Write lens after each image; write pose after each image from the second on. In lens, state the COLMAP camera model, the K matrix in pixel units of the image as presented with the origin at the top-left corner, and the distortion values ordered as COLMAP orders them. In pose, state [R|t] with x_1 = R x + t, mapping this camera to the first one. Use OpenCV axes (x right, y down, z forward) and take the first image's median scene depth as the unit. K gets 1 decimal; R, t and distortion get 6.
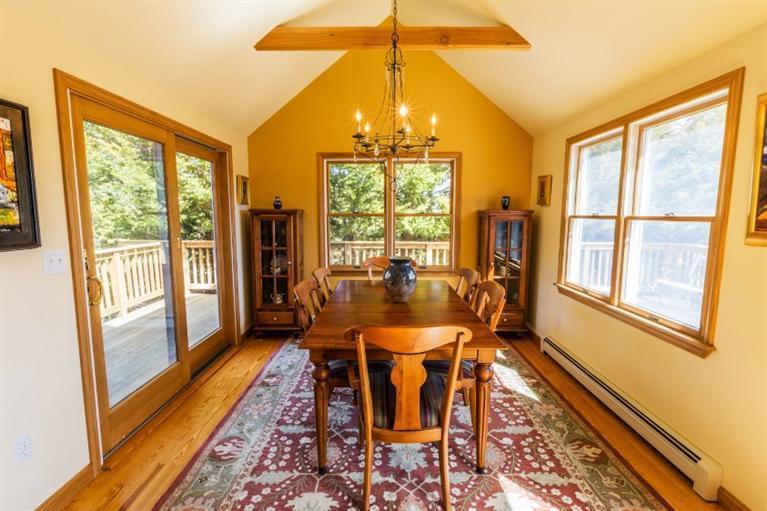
lens RADIAL K [[362.7, 0, 383.5], [0, 362.7, 255.5], [0, 0, 1]] dist [0.000874, -0.000157]
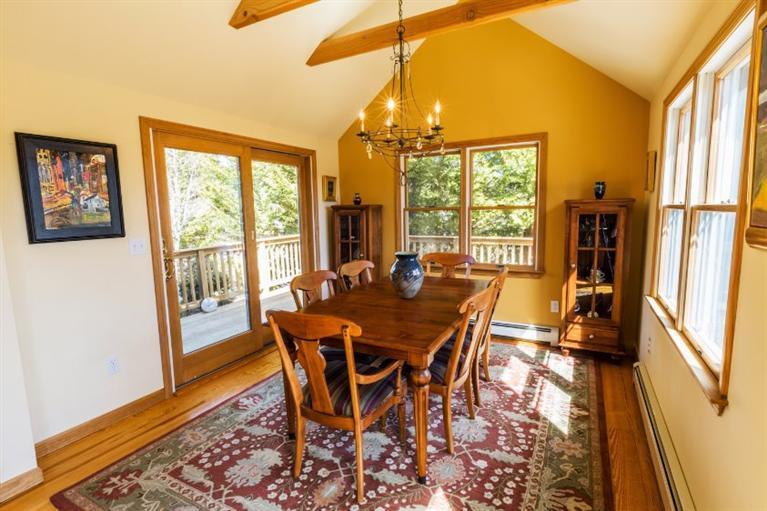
lens RADIAL K [[379.5, 0, 383.5], [0, 379.5, 255.5], [0, 0, 1]] dist [-0.001634, 0.000027]
pose [[0.883141, 0.038358, -0.467537, 0.505882], [-0.031848, 0.999254, 0.021822, -0.008496], [0.468025, -0.004381, 0.883704, 0.067467]]
